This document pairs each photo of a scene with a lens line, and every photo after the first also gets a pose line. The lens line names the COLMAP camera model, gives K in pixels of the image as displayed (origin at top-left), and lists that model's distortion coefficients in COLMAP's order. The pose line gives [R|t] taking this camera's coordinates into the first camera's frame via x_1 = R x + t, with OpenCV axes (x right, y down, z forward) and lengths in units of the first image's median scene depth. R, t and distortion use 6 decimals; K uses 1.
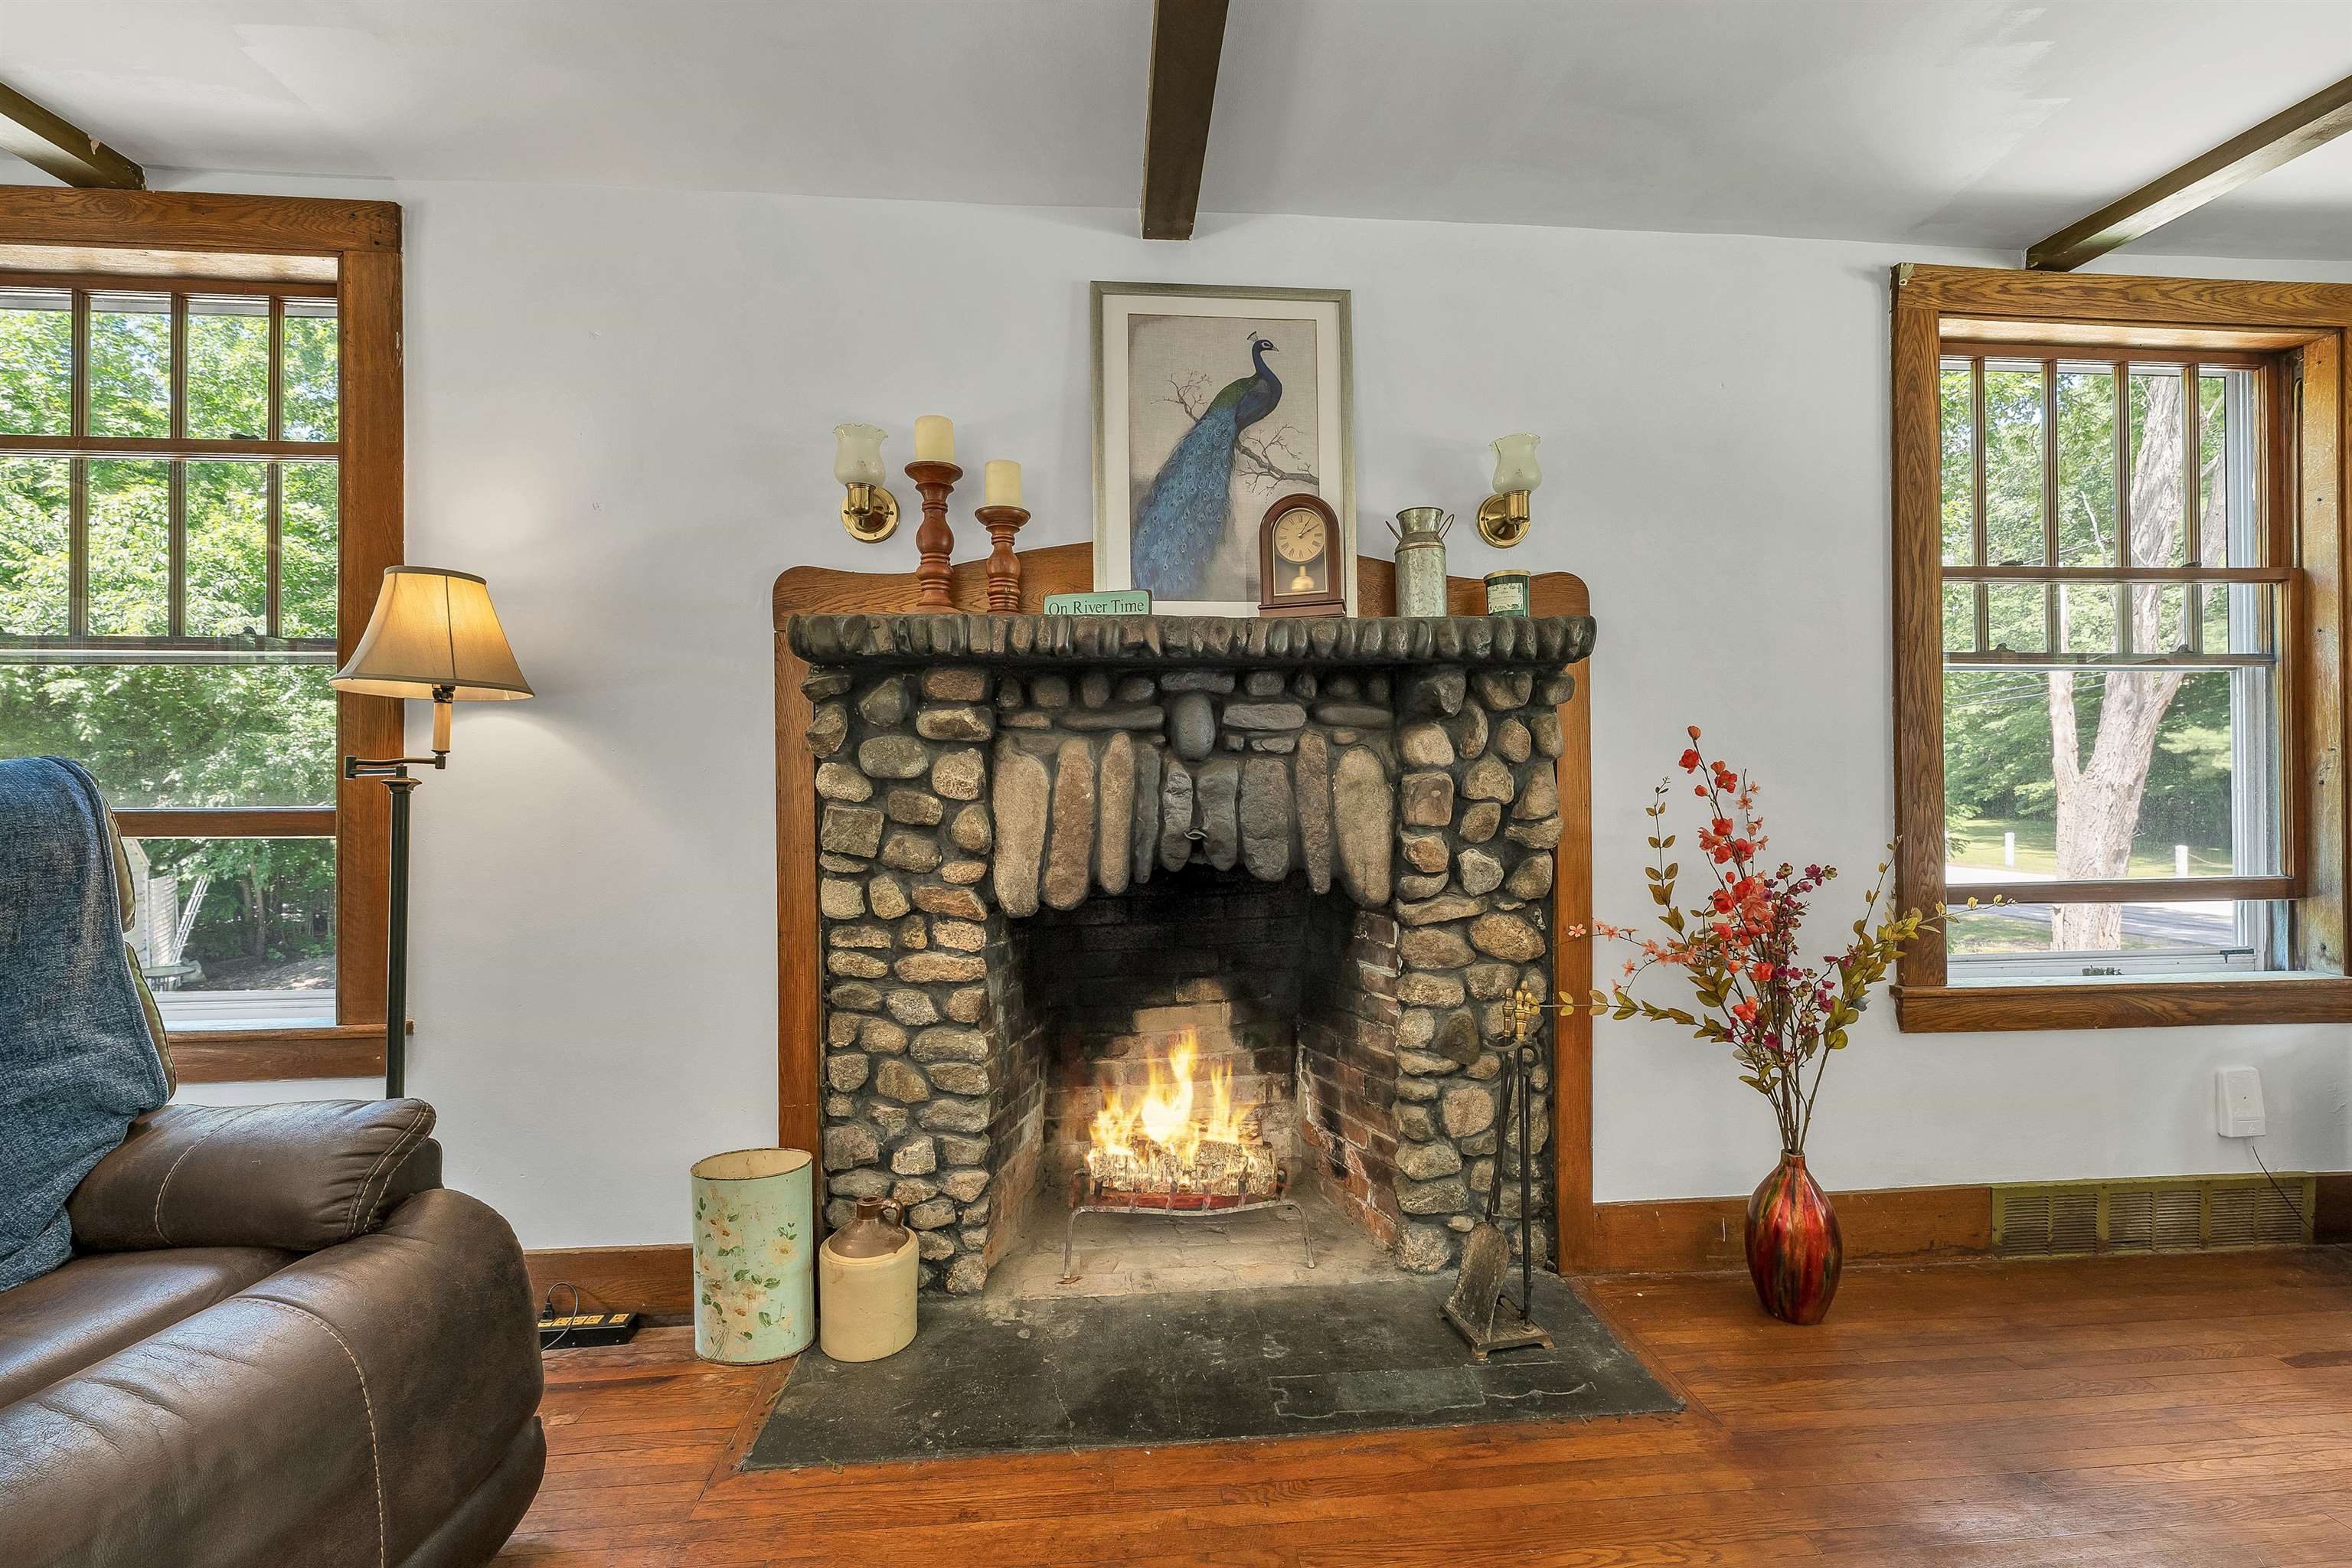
lens RADIAL K [[1007.5, 0, 1184.9], [0, 1007.5, 771.7], [0, 0, 1]] dist [0.000845, 0.000360]
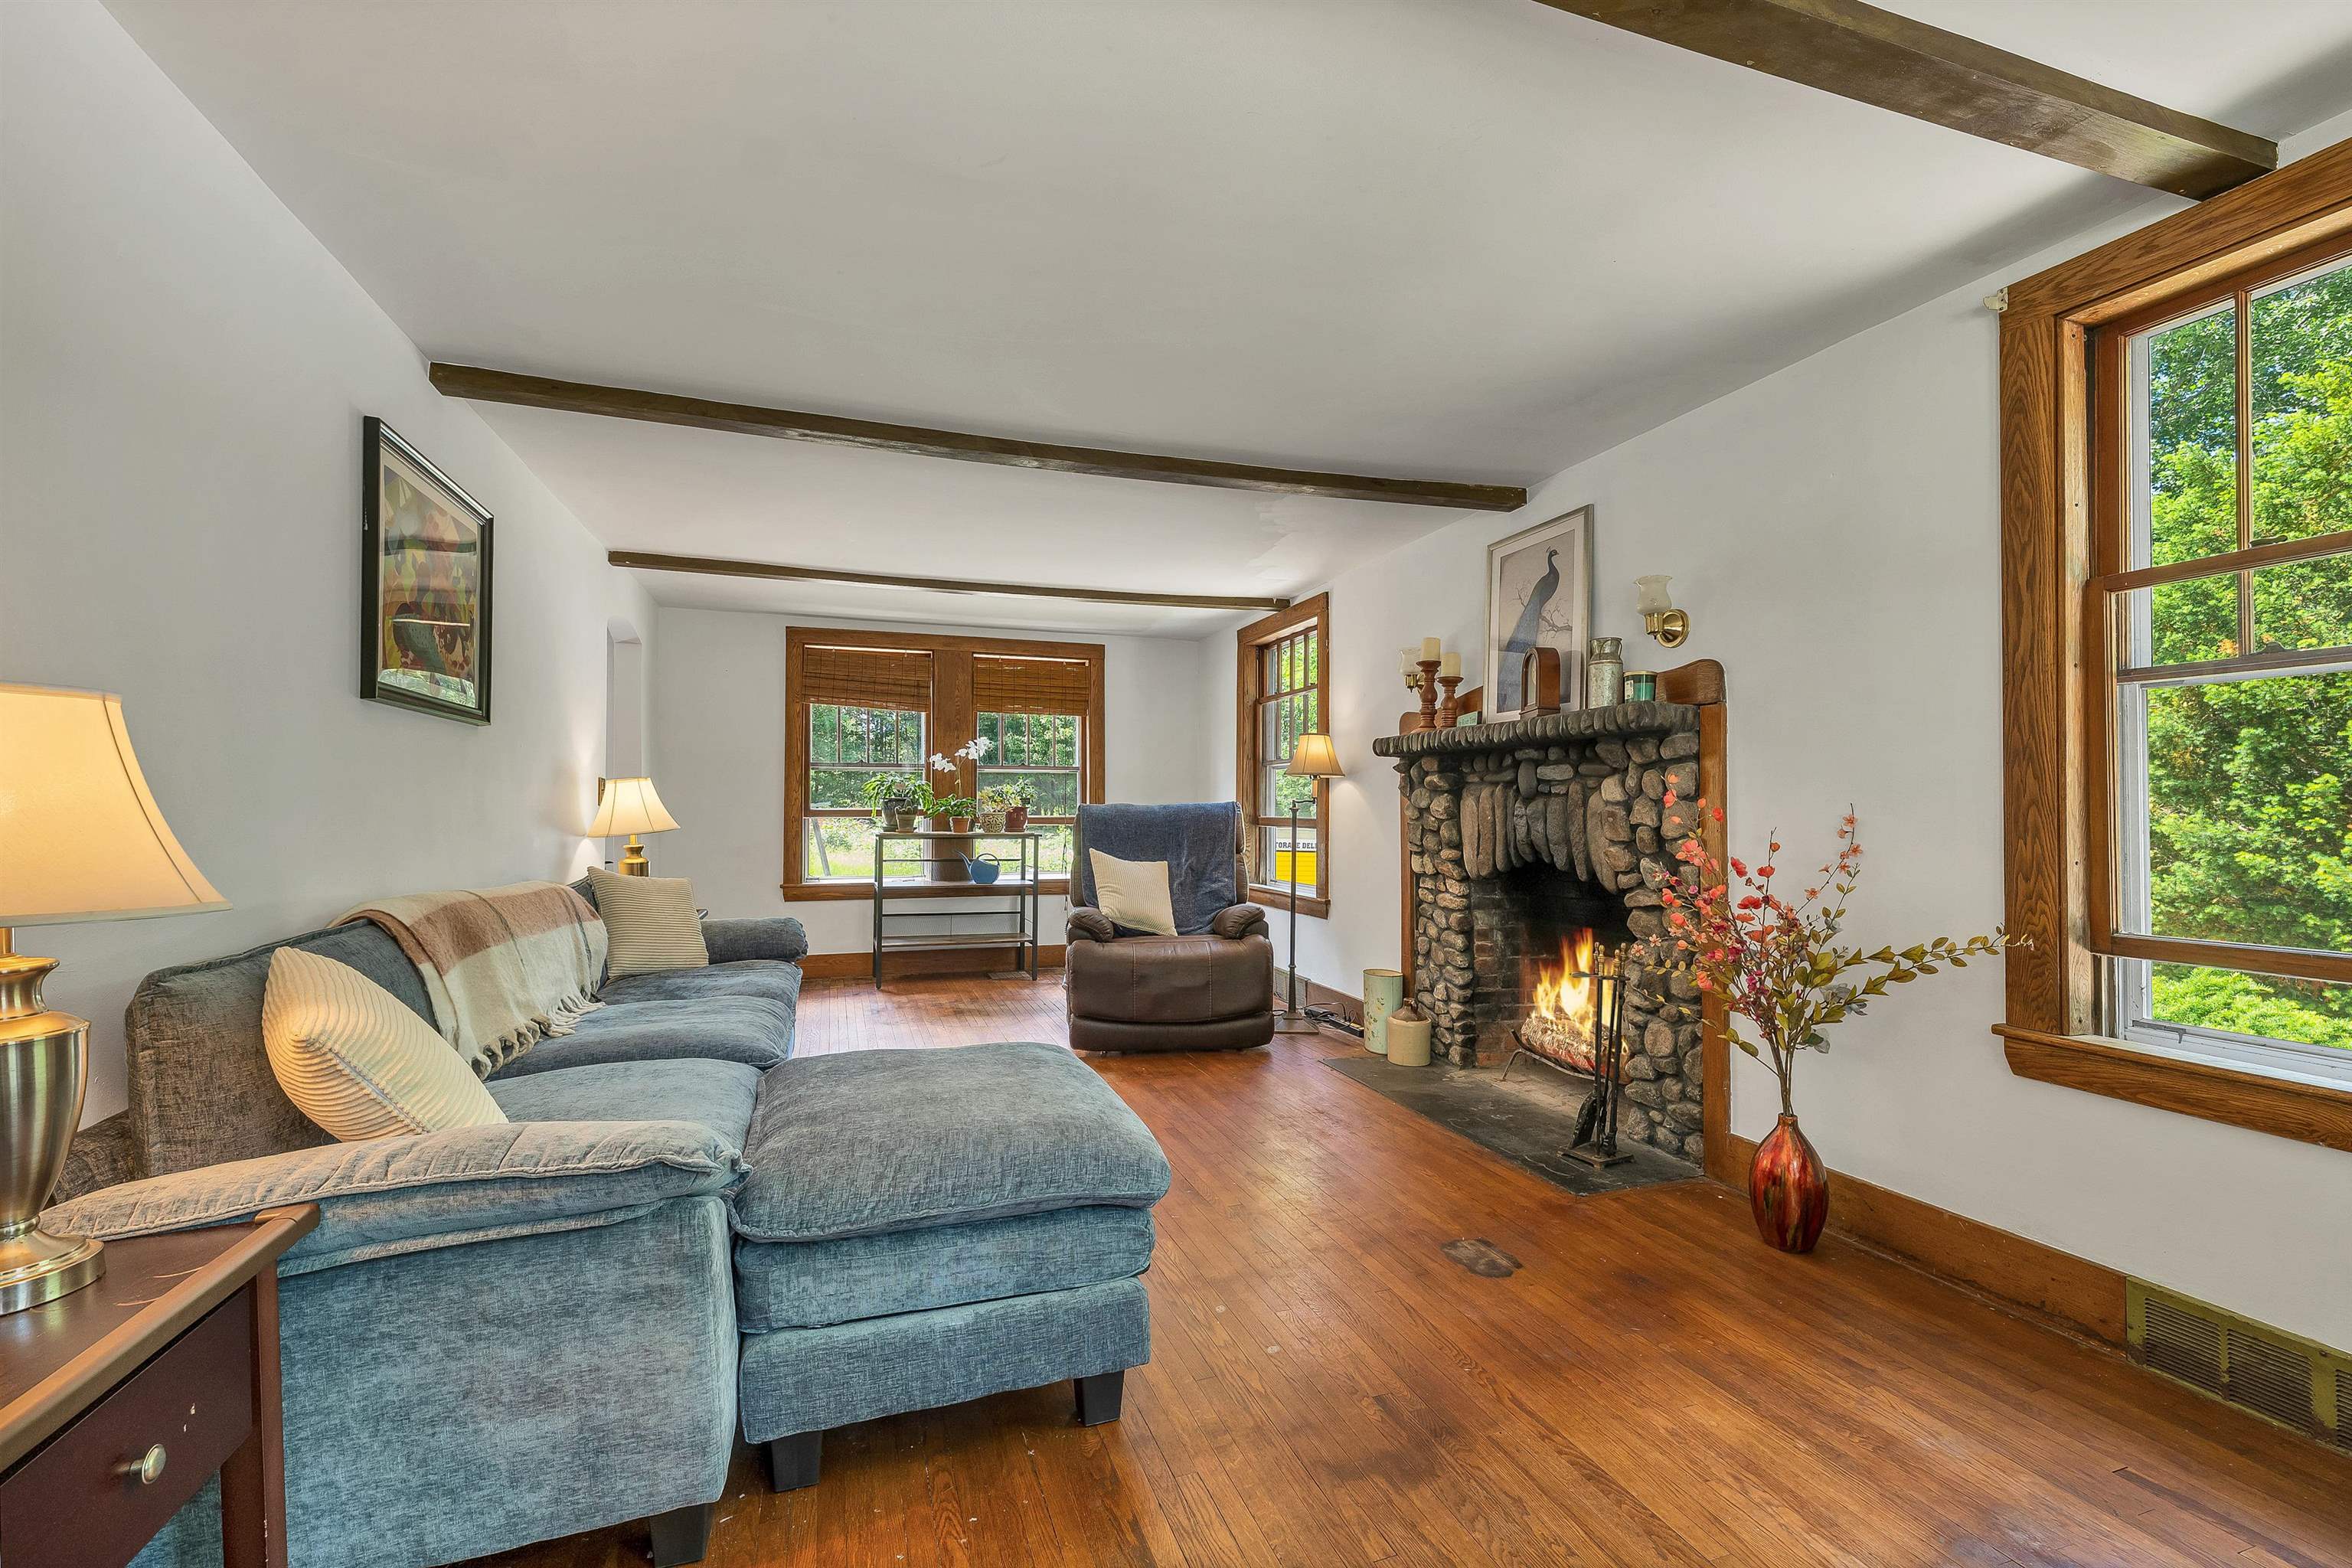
lens RADIAL K [[987.7, 0, 1174.7], [0, 987.7, 791.5], [0, 0, 1]] dist [0.001561, 0.000068]
pose [[0.241207, -0.011779, -0.970402, 1.556132], [0.003752, 0.999930, -0.011204, -0.007084], [0.970466, -0.000939, 0.241234, -0.018574]]
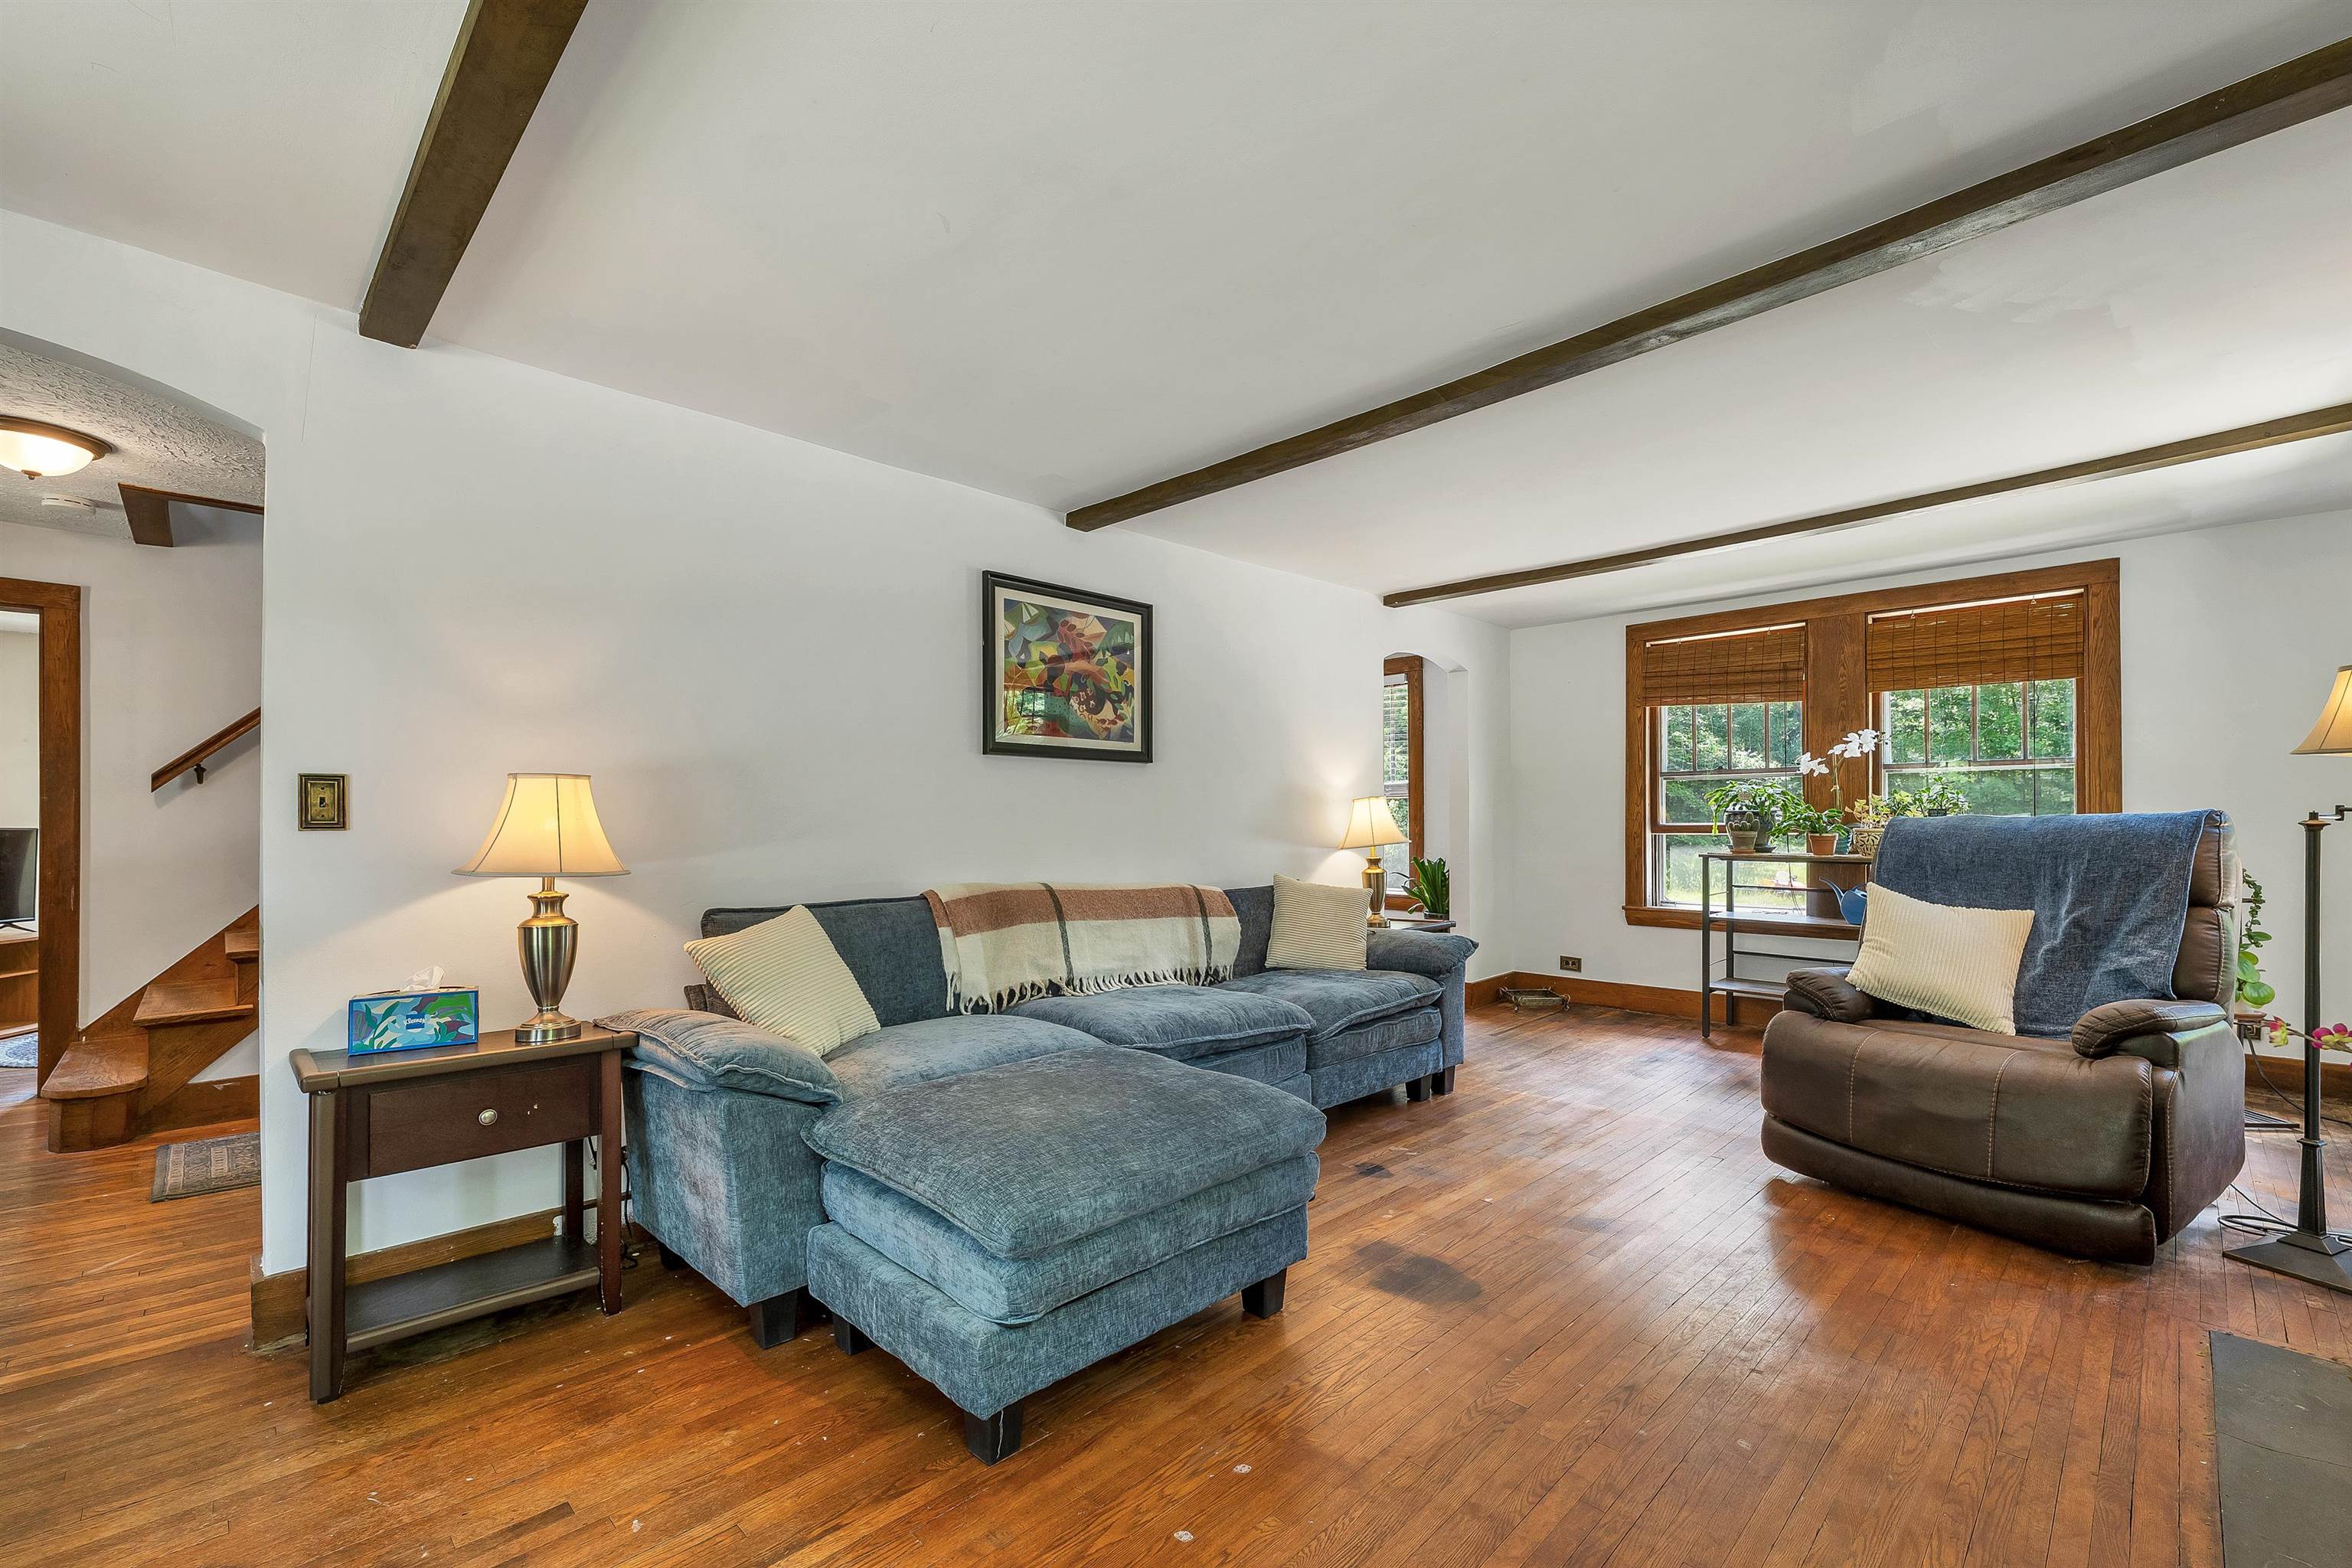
lens RADIAL K [[989.4, 0, 1171.6], [0, 989.4, 824.1], [0, 0, 1]] dist [-0.000702, -0.000195]
pose [[-0.770993, 0.006661, -0.636809, 1.120178], [0.009645, 0.999953, -0.001219, -0.002068], [0.636771, -0.007082, -0.771020, 0.849846]]
